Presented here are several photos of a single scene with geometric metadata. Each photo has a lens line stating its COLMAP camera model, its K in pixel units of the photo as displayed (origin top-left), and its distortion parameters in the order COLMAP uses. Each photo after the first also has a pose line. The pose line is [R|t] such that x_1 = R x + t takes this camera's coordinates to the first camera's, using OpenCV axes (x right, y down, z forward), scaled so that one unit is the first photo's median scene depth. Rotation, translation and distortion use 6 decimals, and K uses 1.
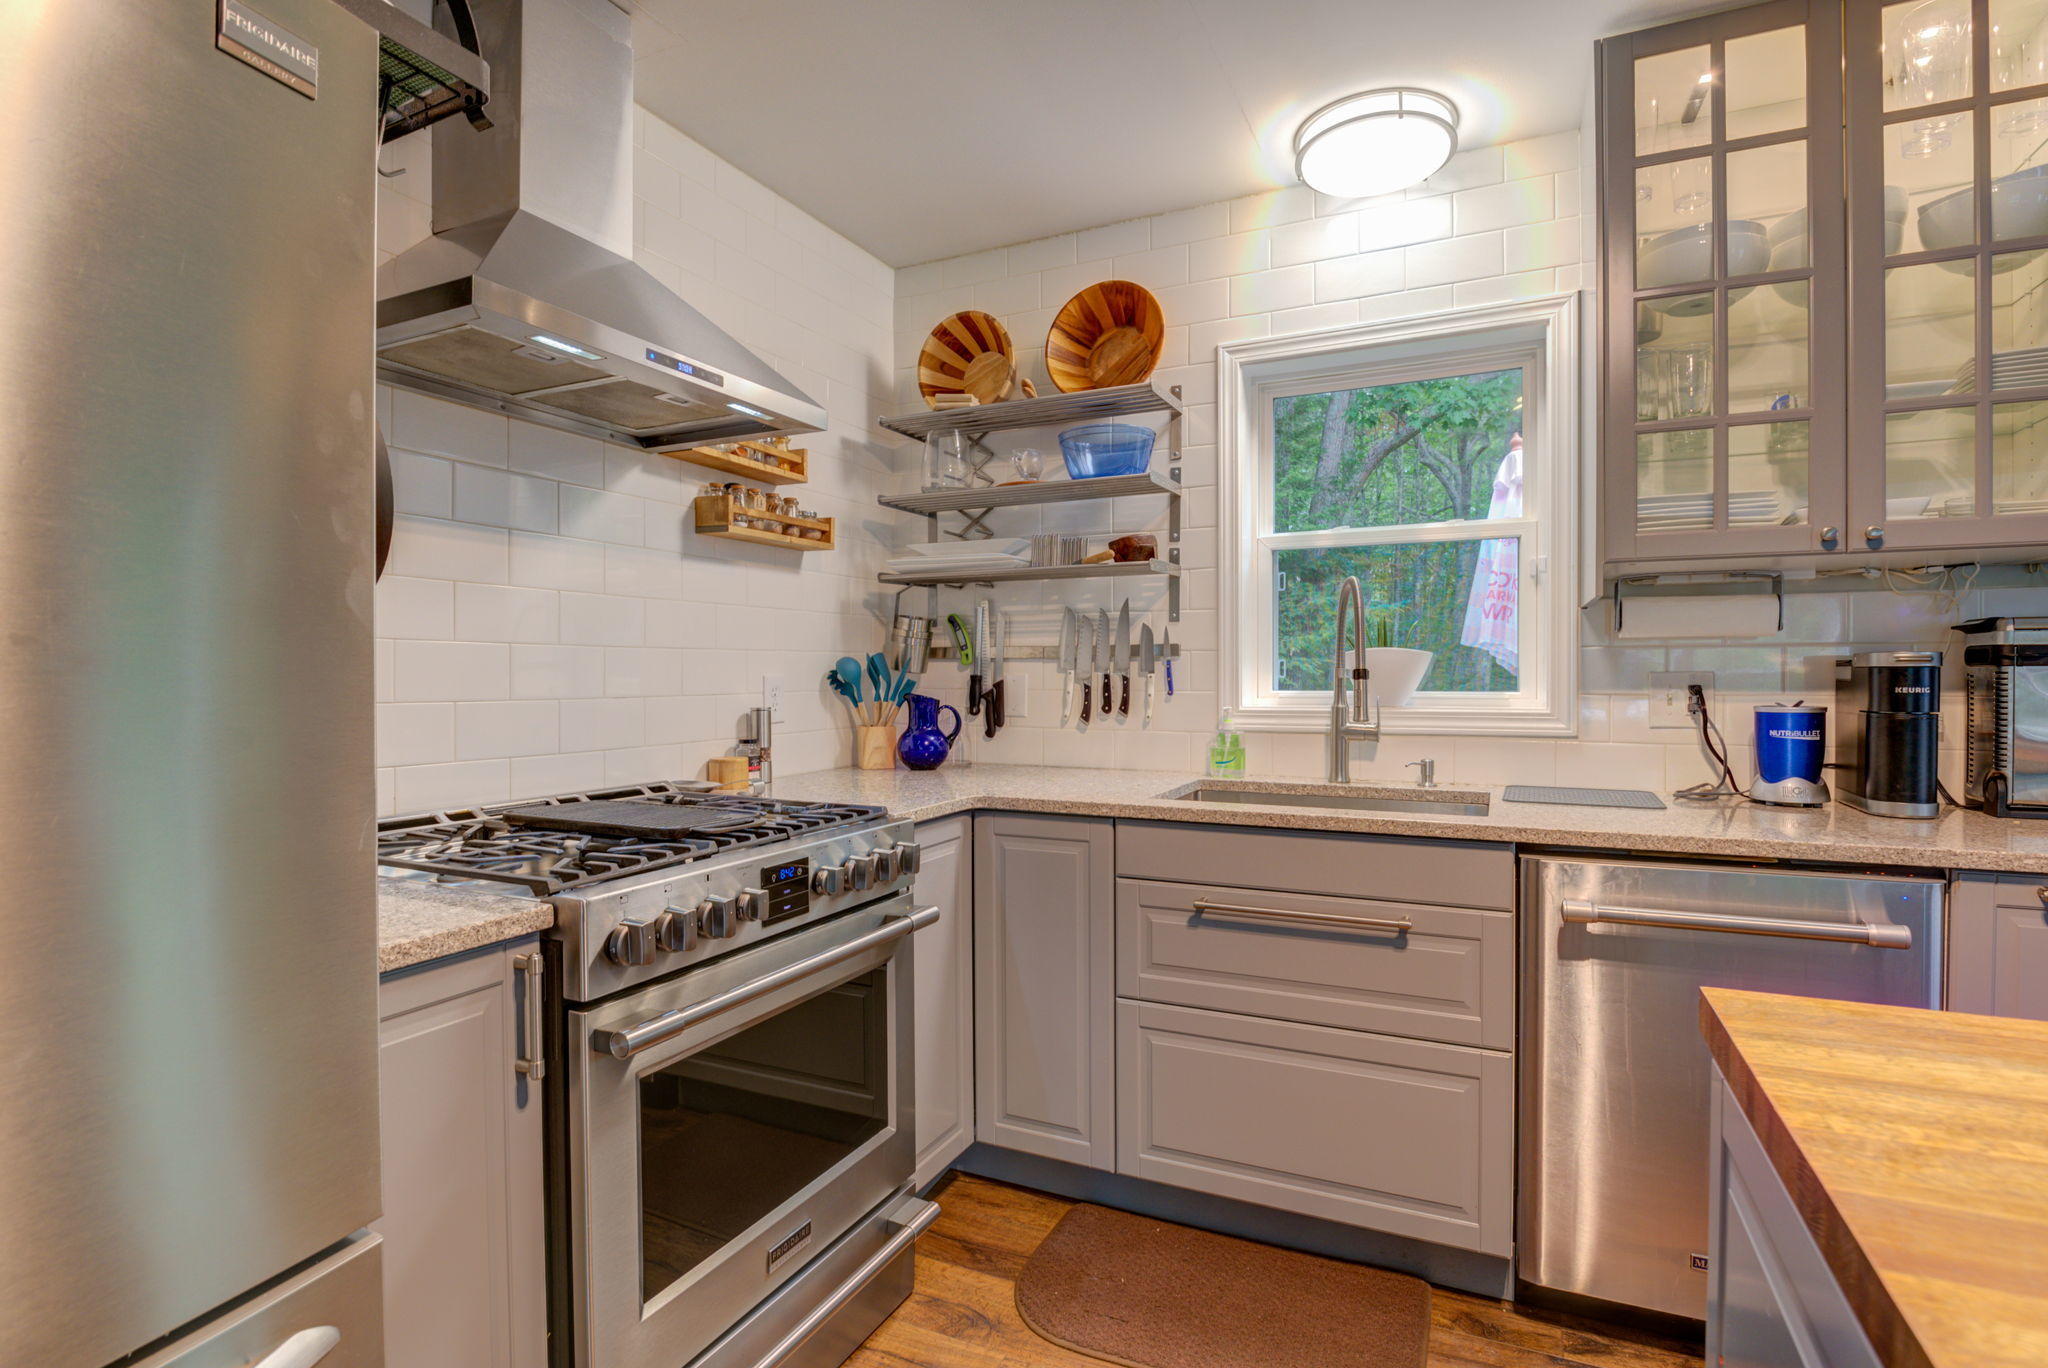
lens RADIAL K [[991.4, 0, 1034.4], [0, 991.4, 687.5], [0, 0, 1]] dist [-0.017276, -0.000456]
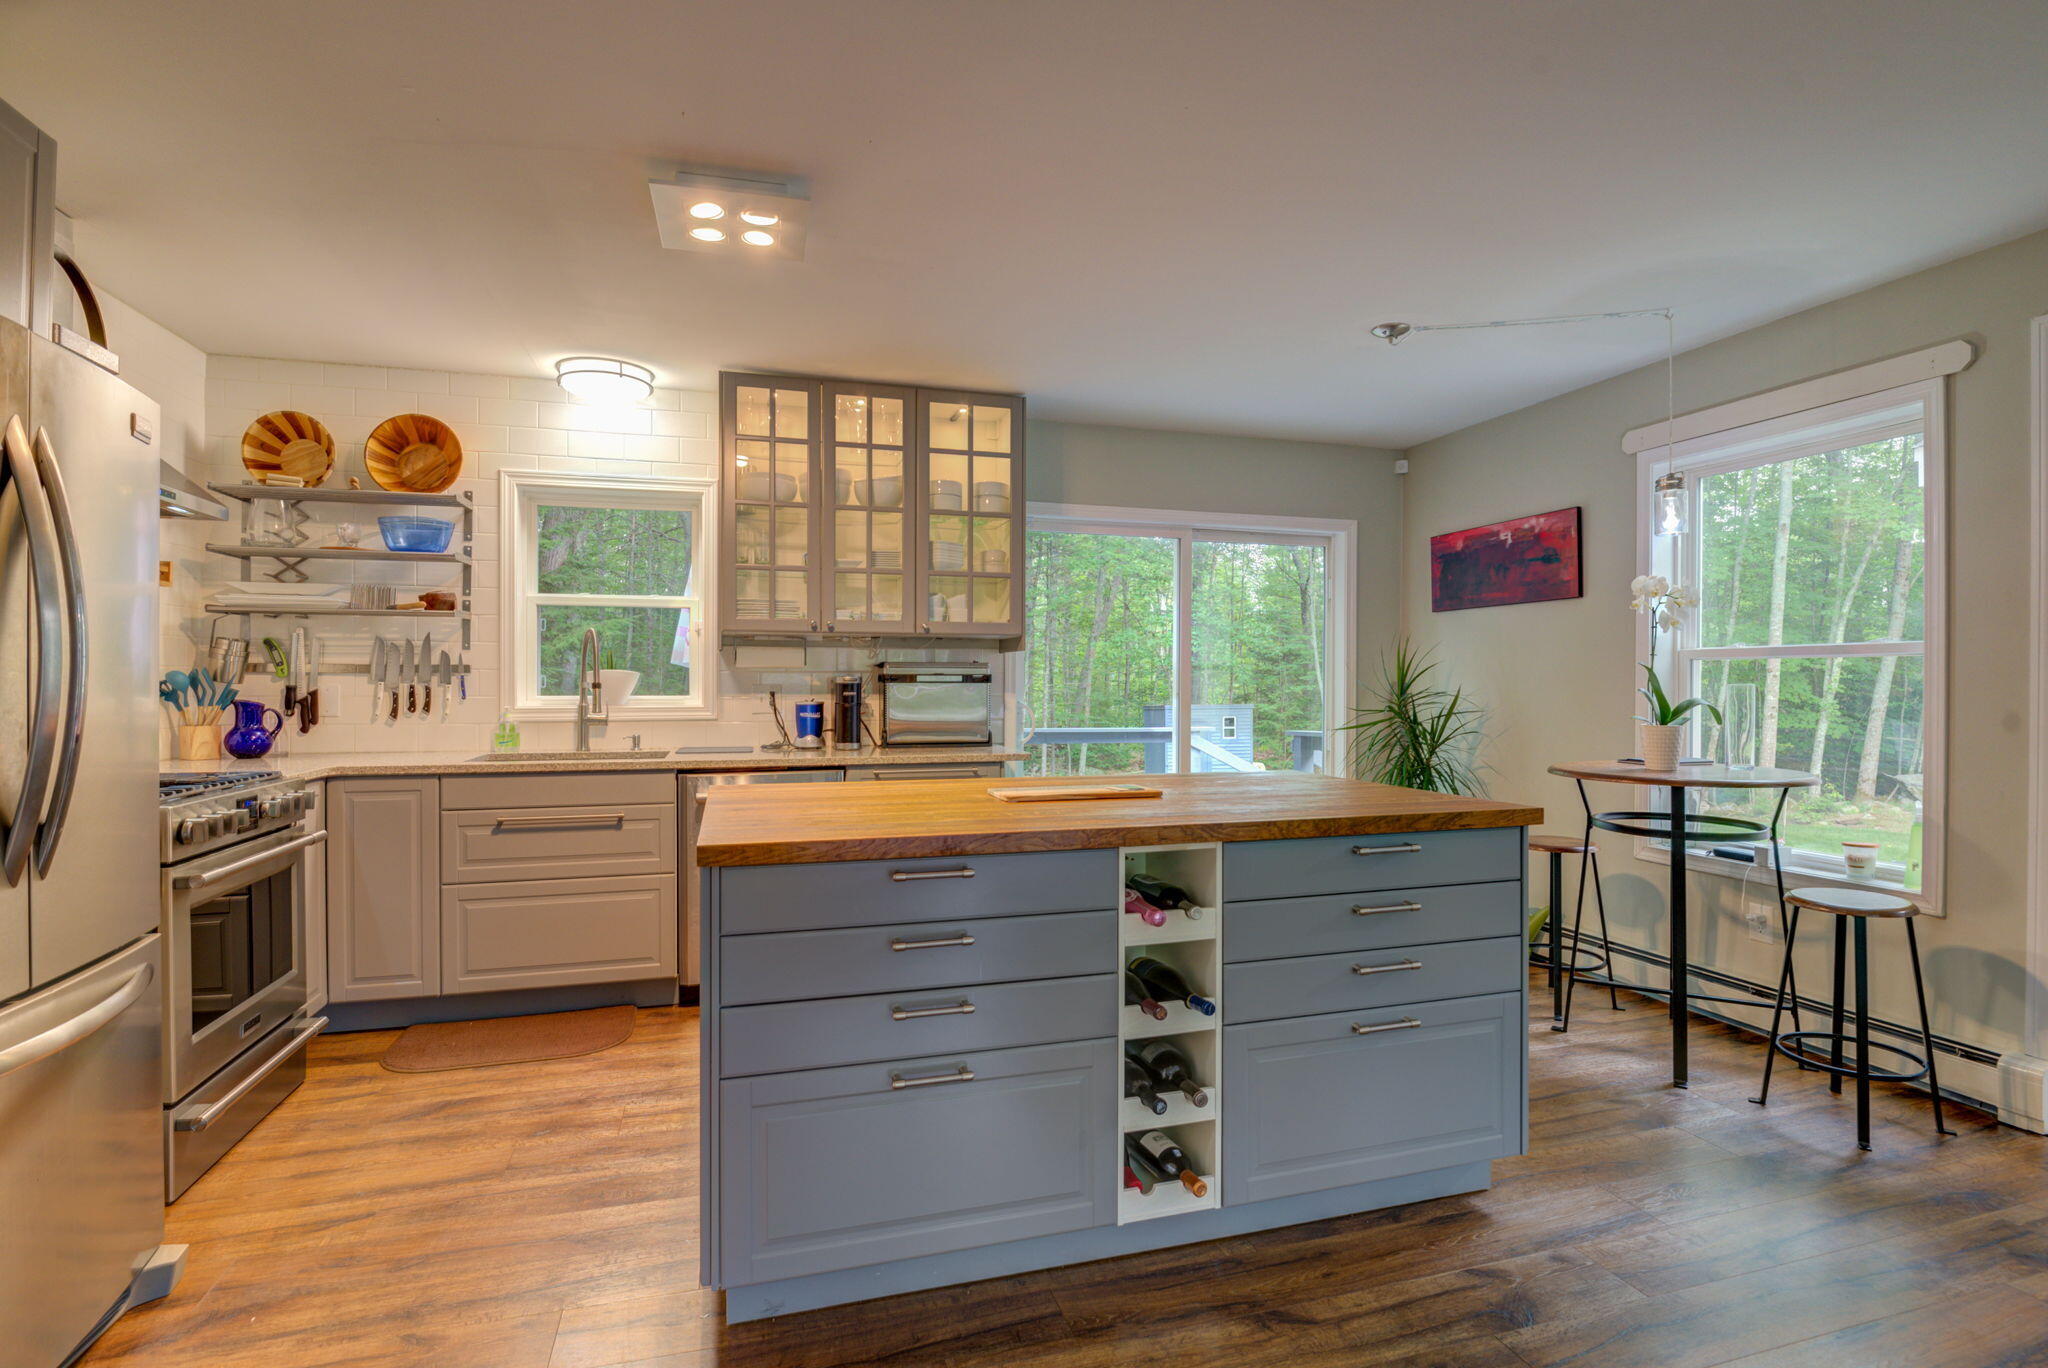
lens RADIAL K [[991.4, 0, 1036.9], [0, 991.4, 684.3], [0, 0, 1]] dist [-0.017276, -0.000456]
pose [[0.738198, 0.002414, 0.674580, -0.249604], [0.005182, 0.999944, -0.009248, 0.003851], [-0.674565, 0.010322, 0.738144, -0.743215]]
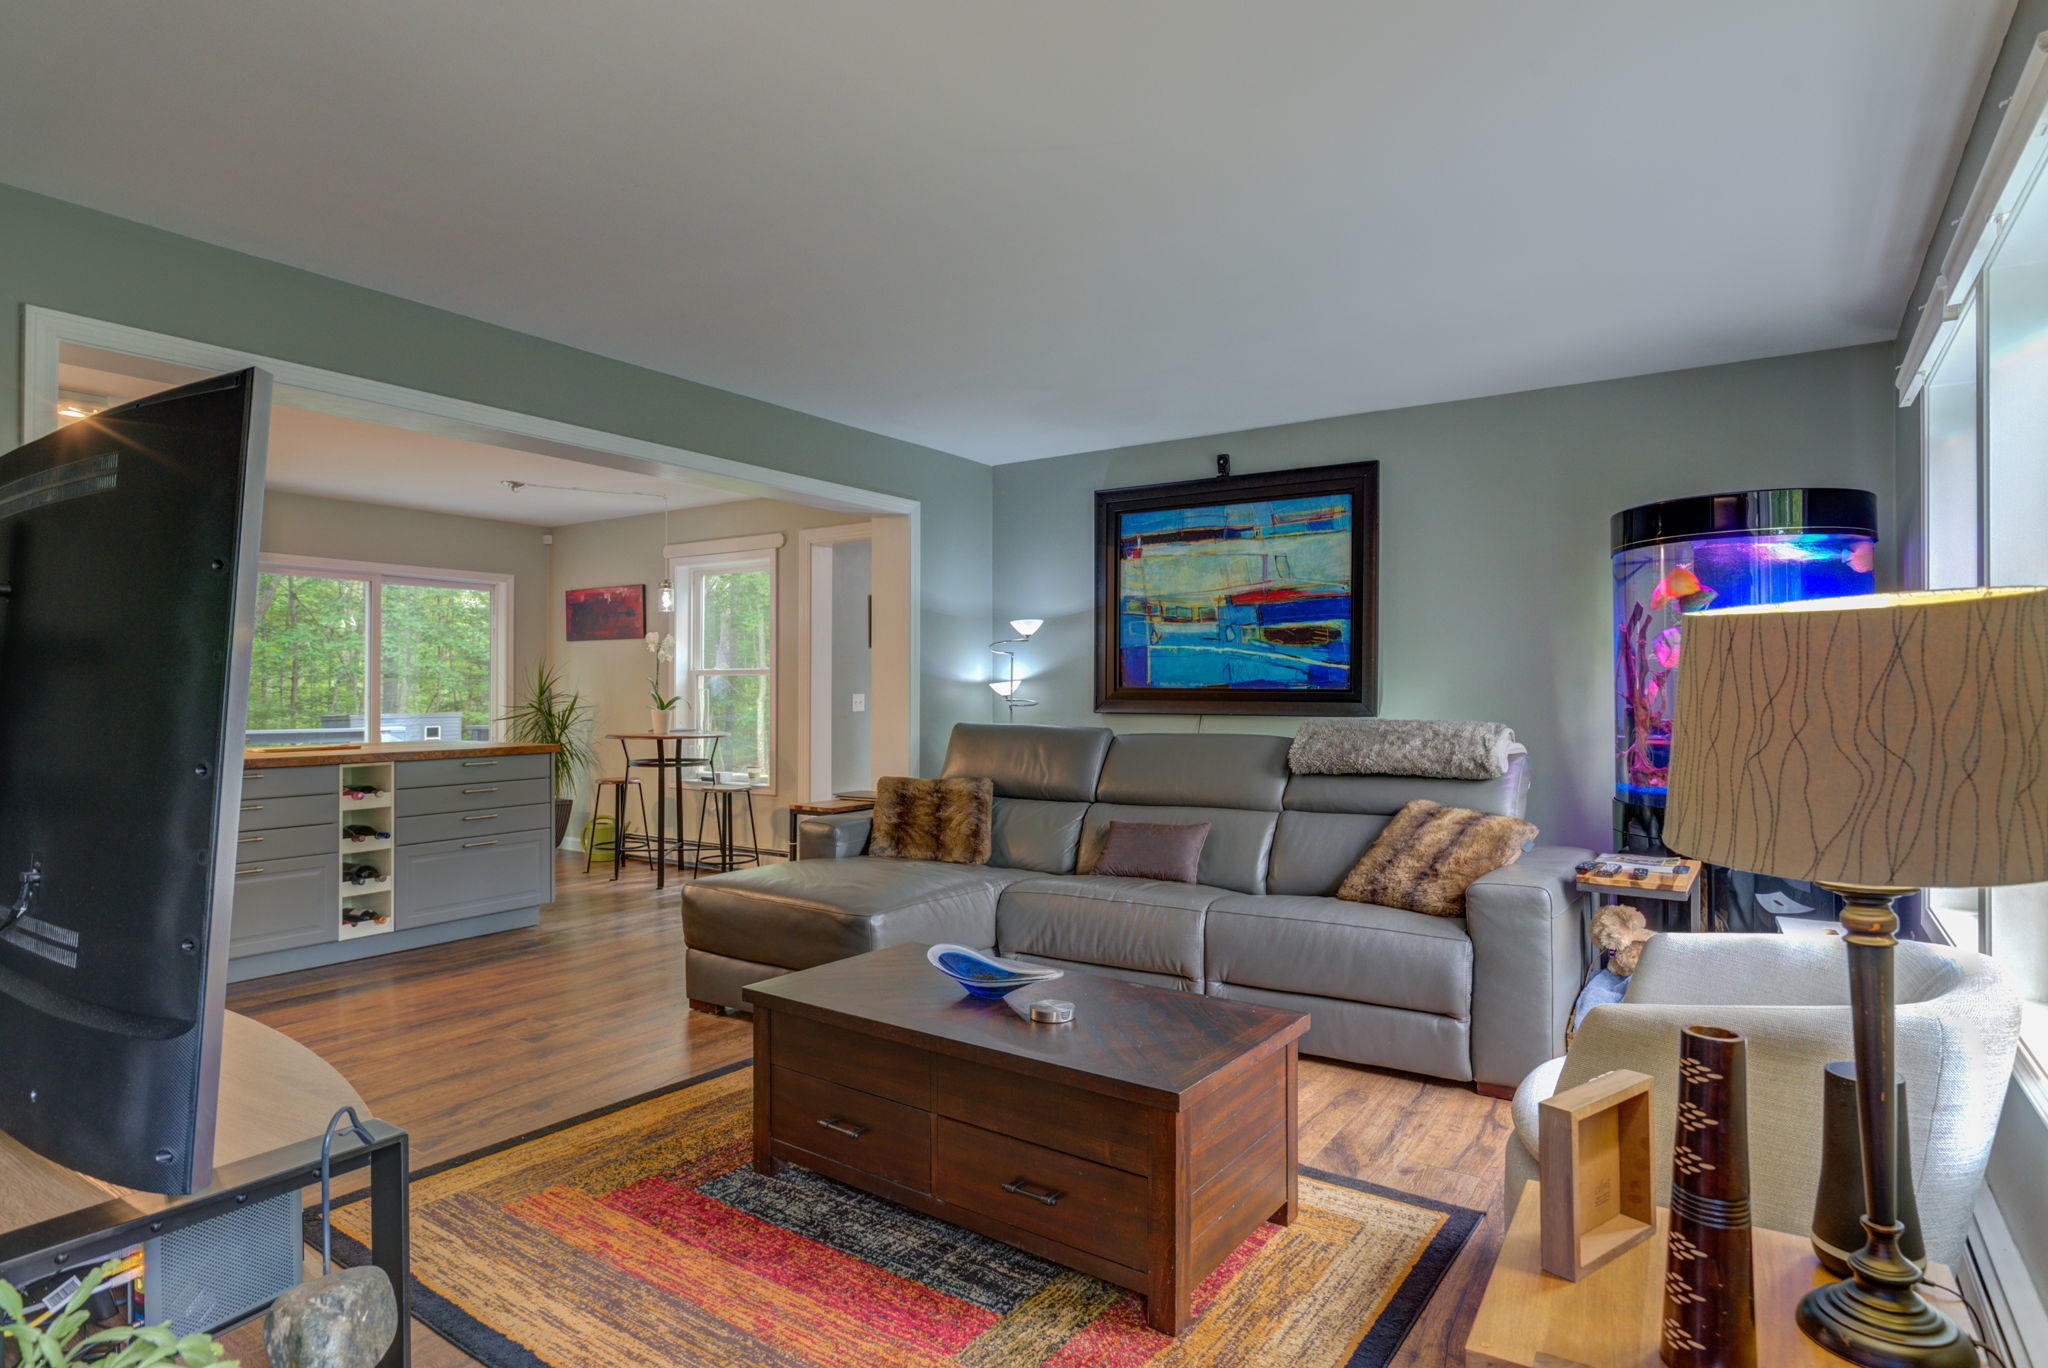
lens RADIAL K [[1095.0, 0, 1025.9], [0, 1095.0, 677.4], [0, 0, 1]] dist [0.002444, -0.000637]
pose [[0.146056, 0.011553, 0.989209, -1.496875], [0.013791, 0.999811, -0.013713, 0.018899], [-0.989180, 0.015645, 0.145869, -1.757299]]
